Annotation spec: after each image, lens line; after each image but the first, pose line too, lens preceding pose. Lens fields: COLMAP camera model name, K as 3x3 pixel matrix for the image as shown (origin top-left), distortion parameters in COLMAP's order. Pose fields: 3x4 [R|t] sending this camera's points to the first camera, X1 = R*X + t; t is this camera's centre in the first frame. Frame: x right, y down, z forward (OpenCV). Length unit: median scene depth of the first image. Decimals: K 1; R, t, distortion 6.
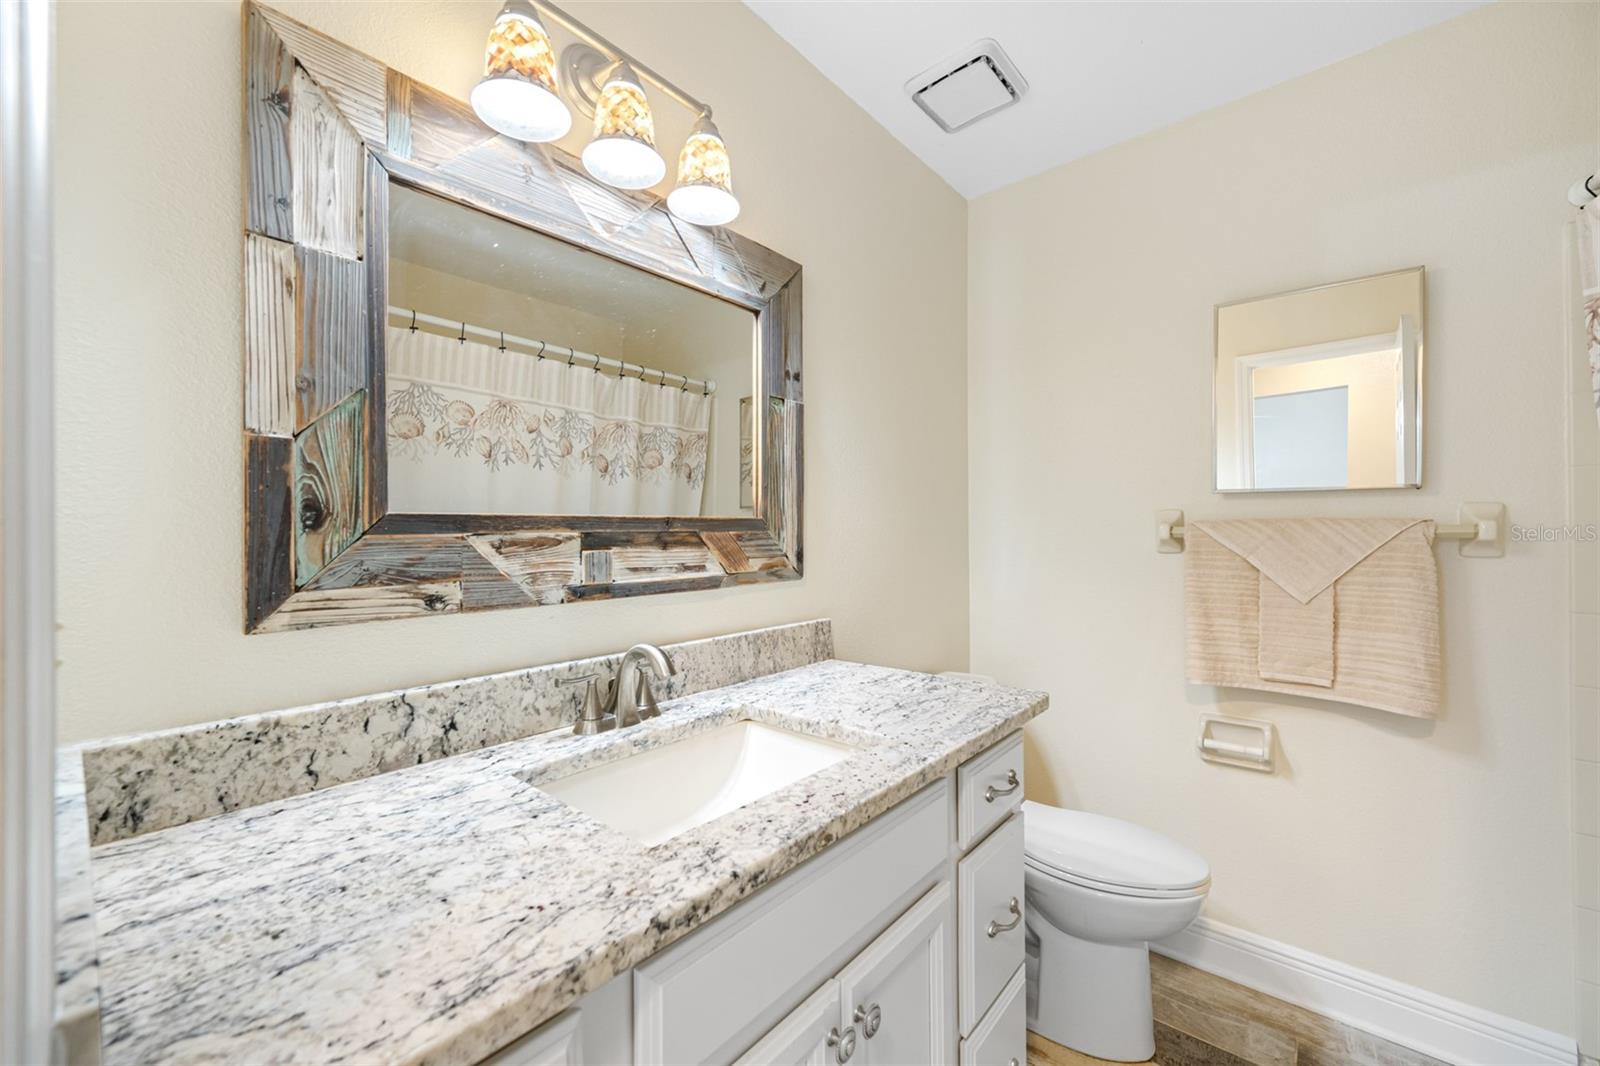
lens RADIAL K [[635.6, 0, 800.7], [0, 635.6, 529.9], [0, 0, 1]] dist [-0.001016, -0.000255]
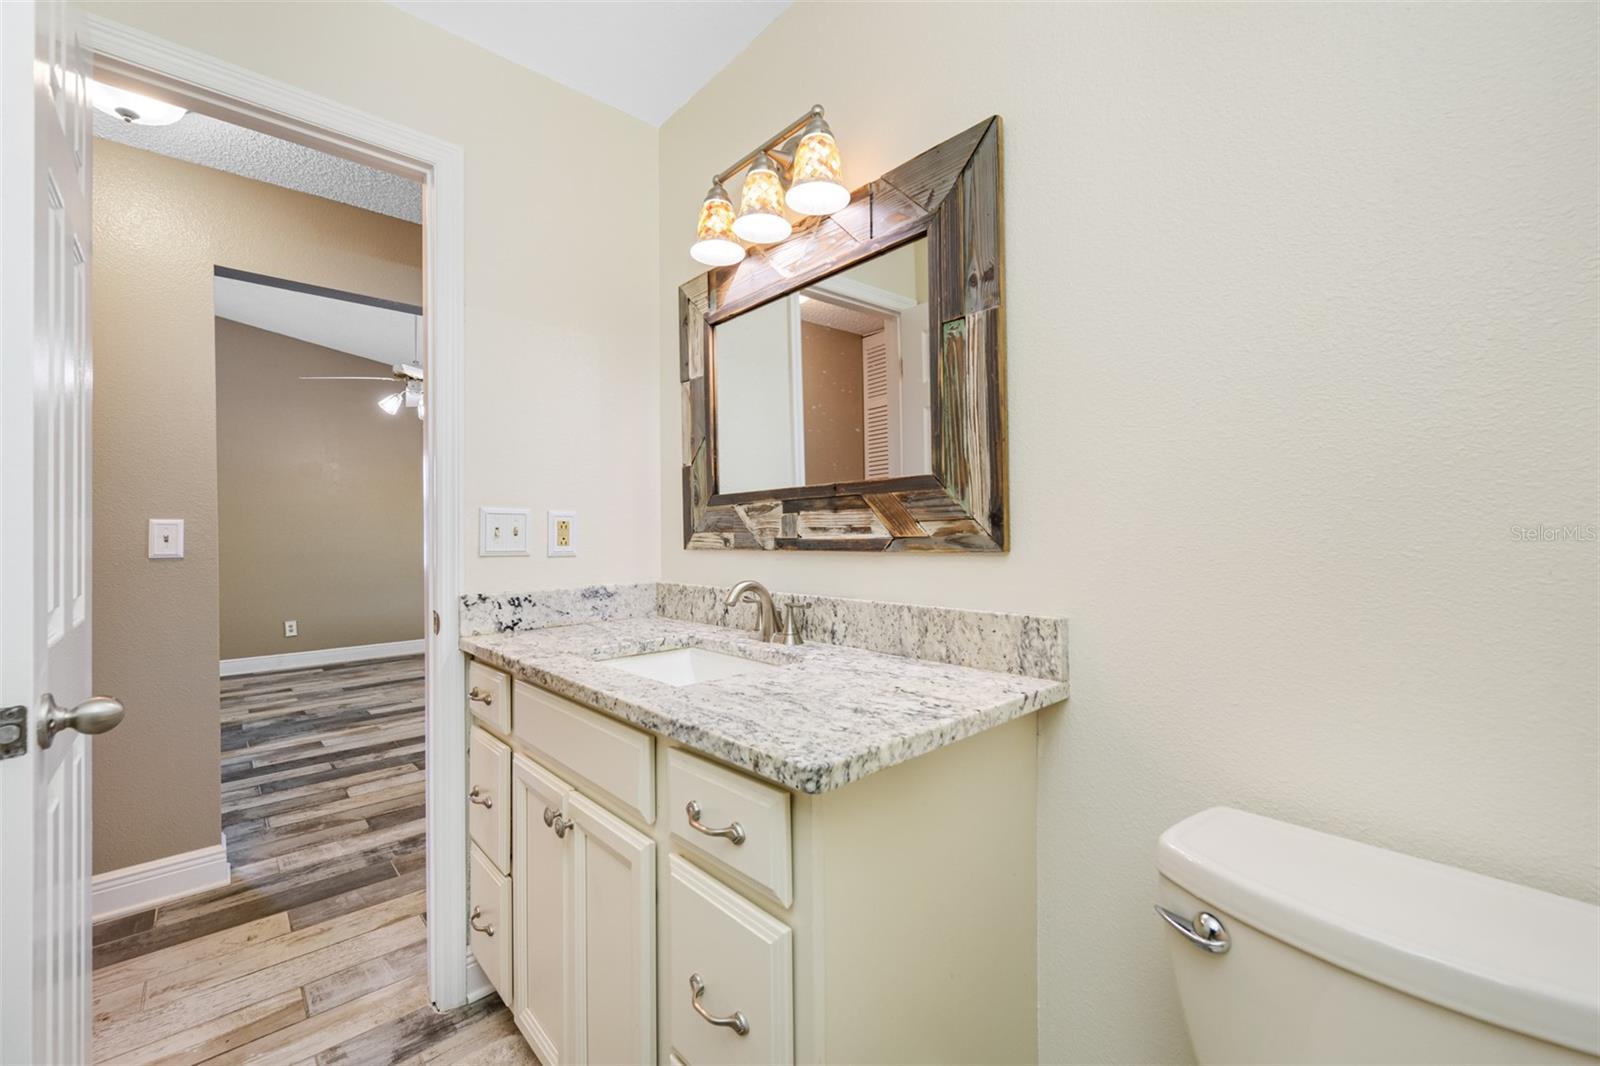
lens RADIAL K [[653.2, 0, 802.4], [0, 653.2, 523.9], [0, 0, 1]] dist [0.000547, -0.000033]
pose [[-0.124402, -0.004737, -0.992221, 1.010131], [0.020636, 0.999760, -0.007360, 0.062427], [0.992017, -0.021391, -0.124274, 1.151259]]
